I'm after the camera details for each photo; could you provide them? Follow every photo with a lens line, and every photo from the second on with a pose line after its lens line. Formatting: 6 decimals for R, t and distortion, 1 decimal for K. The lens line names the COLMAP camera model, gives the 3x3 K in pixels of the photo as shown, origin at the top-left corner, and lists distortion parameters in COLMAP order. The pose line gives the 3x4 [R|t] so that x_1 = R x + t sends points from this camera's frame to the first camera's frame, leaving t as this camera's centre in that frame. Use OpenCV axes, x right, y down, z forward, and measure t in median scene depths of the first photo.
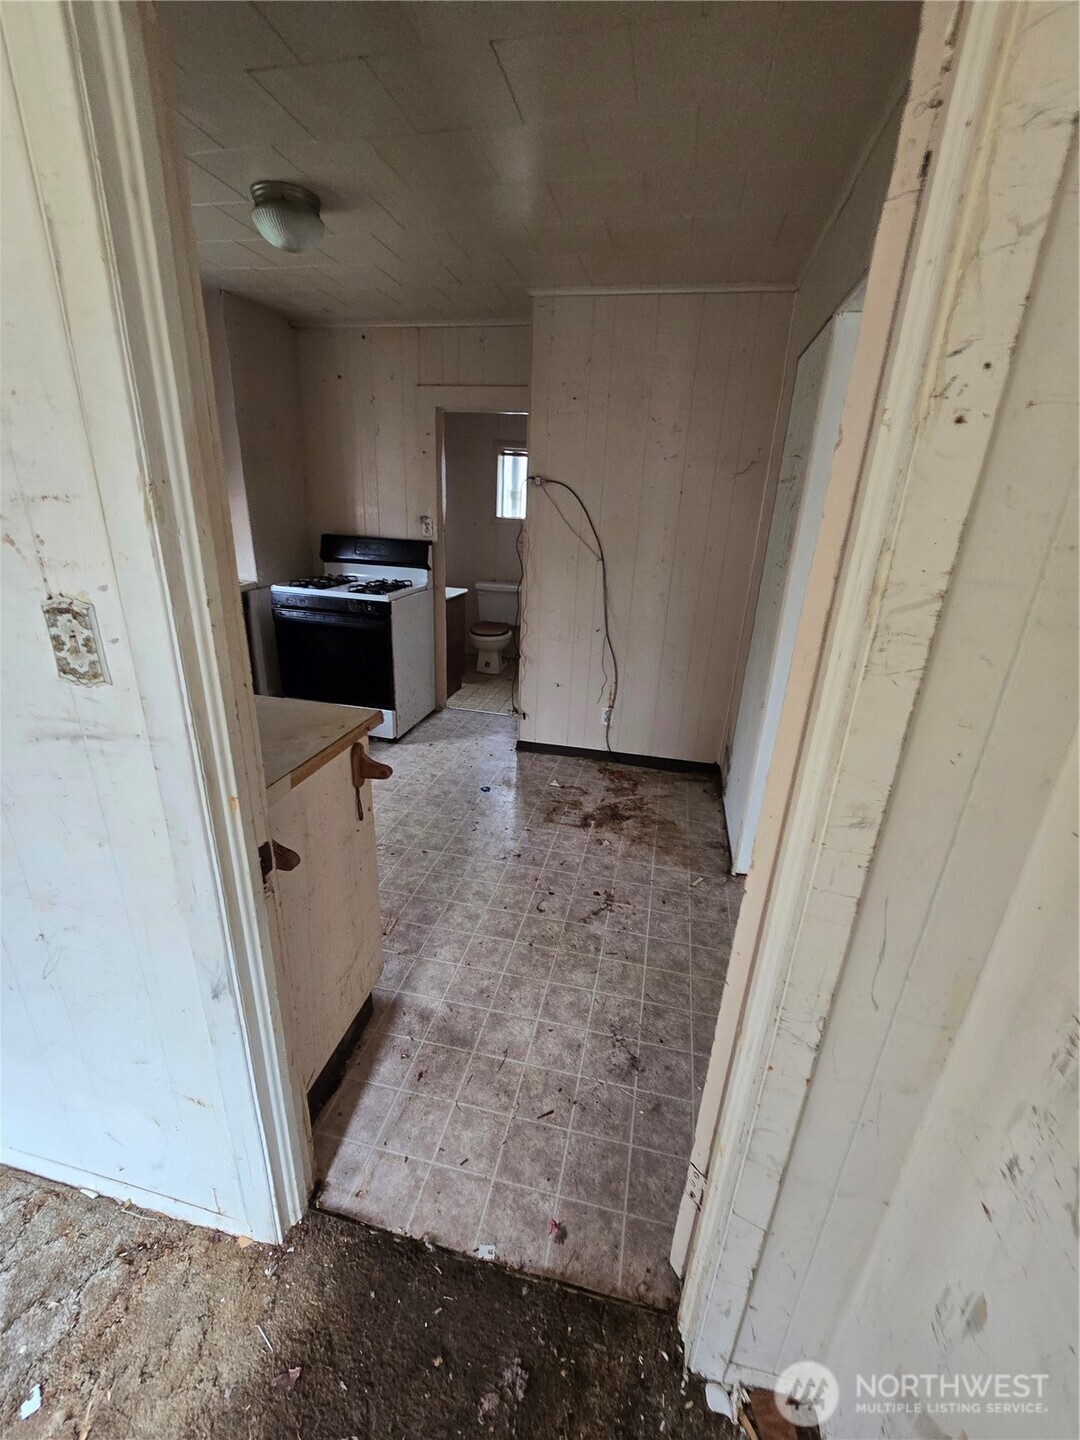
lens RADIAL K [[587.5, 0, 545.5], [0, 587.5, 719.9], [0, 0, 1]] dist [-0.000902, 0.000235]
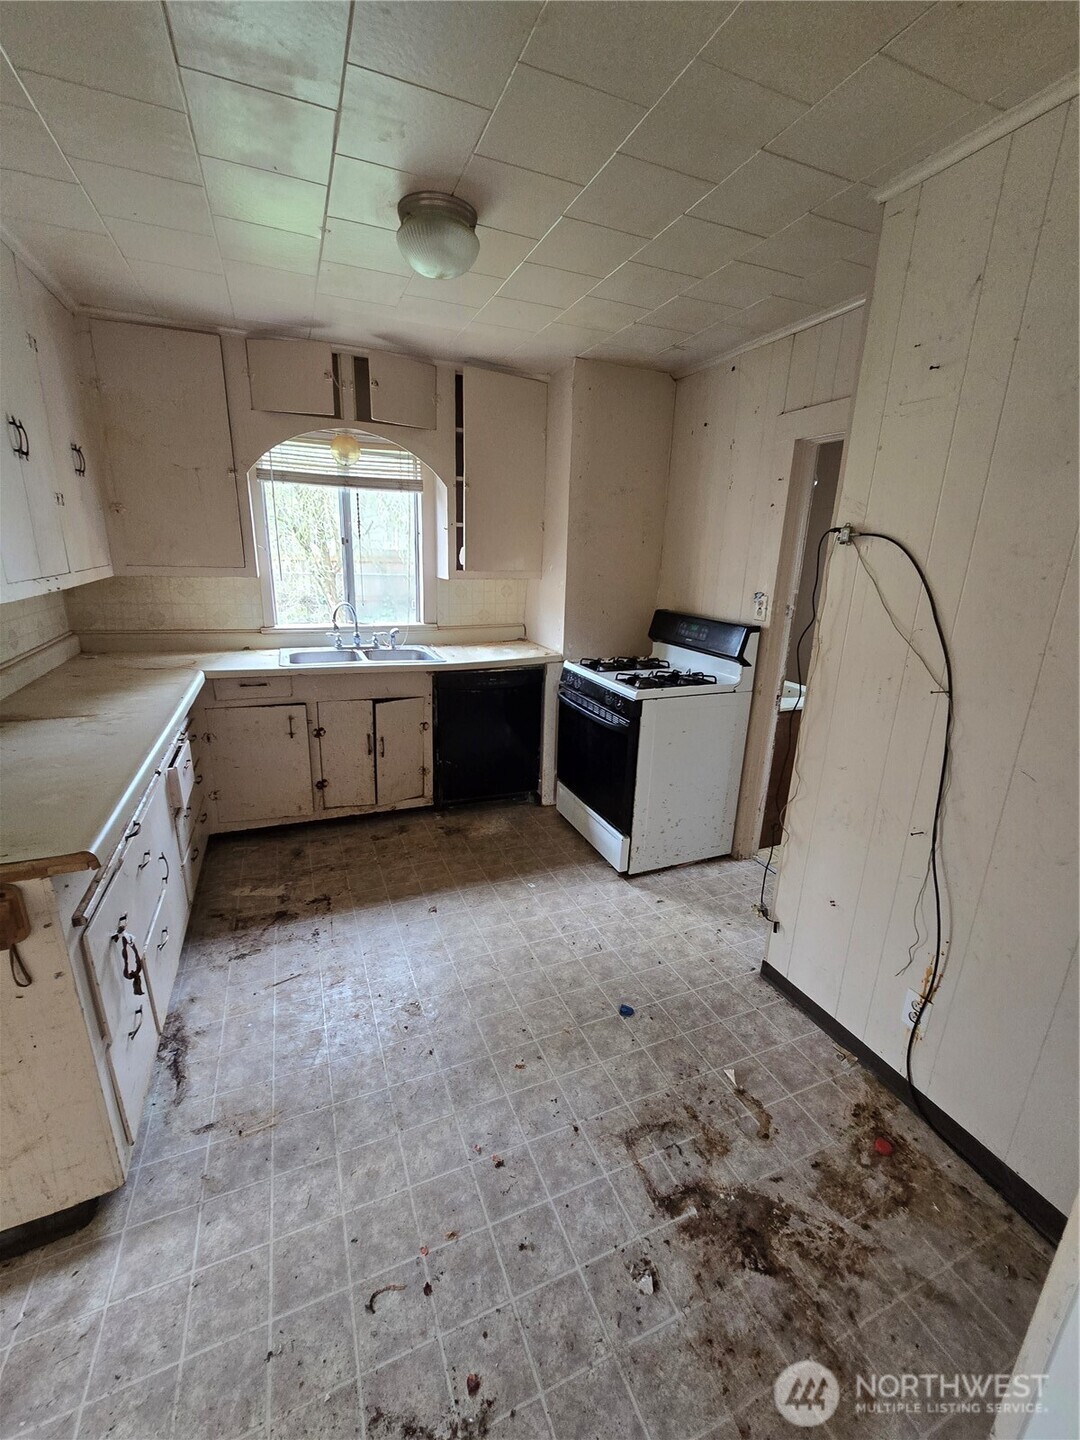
lens RADIAL K [[587.5, 0, 545.5], [0, 587.5, 719.9], [0, 0, 1]] dist [-0.000902, 0.000235]
pose [[0.584727, 0.200654, -0.786023, 0.279180], [-0.289907, 0.956629, 0.028542, -0.173163], [0.757659, 0.211184, 0.617538, 0.475784]]
